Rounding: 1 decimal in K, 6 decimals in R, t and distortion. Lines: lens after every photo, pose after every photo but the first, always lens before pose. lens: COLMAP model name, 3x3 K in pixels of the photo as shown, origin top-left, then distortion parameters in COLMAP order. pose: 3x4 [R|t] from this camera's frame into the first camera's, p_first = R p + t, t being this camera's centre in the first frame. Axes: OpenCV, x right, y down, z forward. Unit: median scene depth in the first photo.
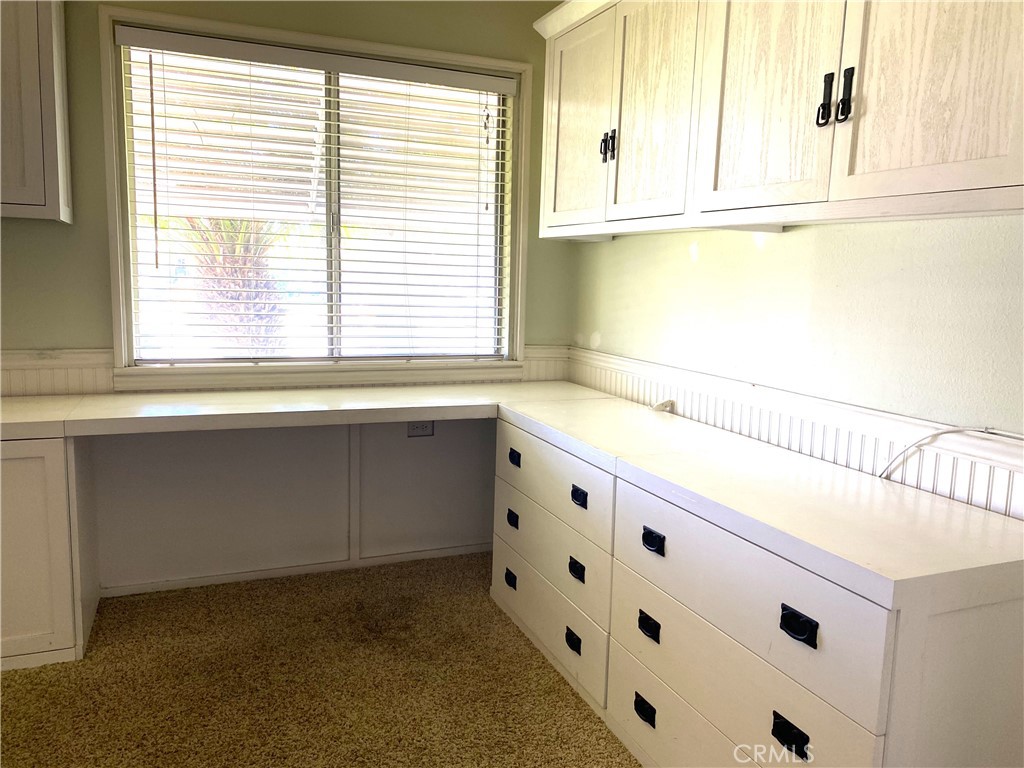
lens RADIAL K [[777.8, 0, 512.7], [0, 777.8, 379.9], [0, 0, 1]] dist [0.020407, -0.032758]
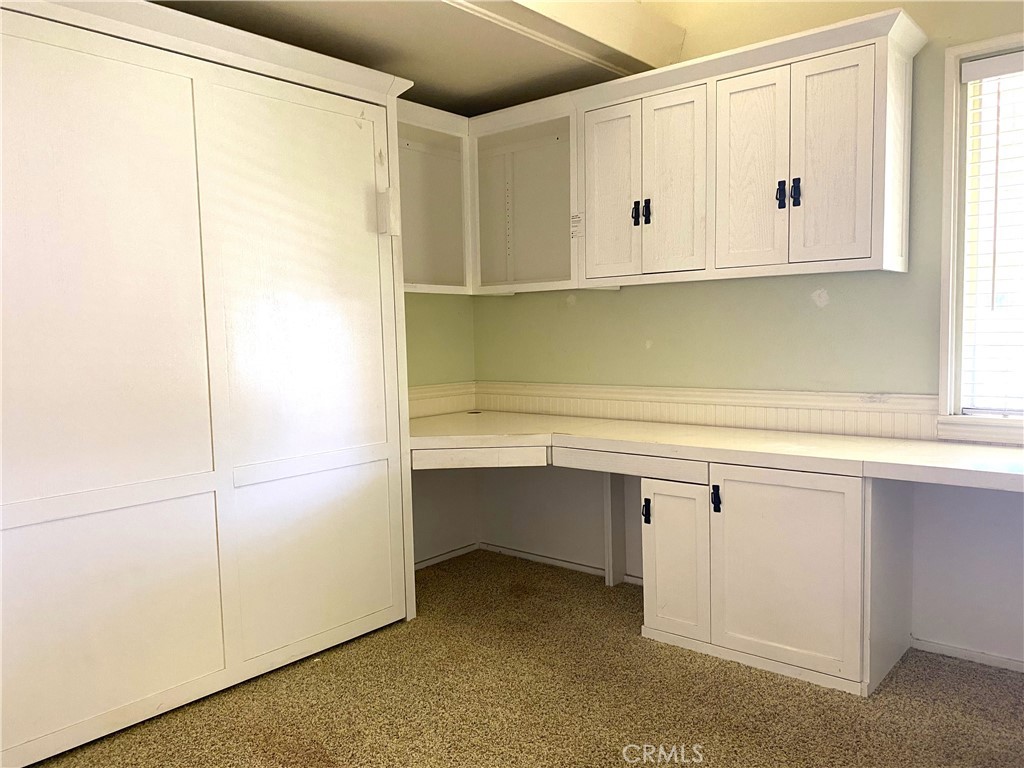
lens RADIAL K [[777.8, 0, 511.7], [0, 777.8, 389.8], [0, 0, 1]] dist [0.020407, -0.032758]
pose [[0.440387, 0.033530, -0.897182, 0.127828], [-0.077353, 0.997004, -0.000708, -0.005070], [0.894470, 0.069712, 0.441661, 0.096166]]
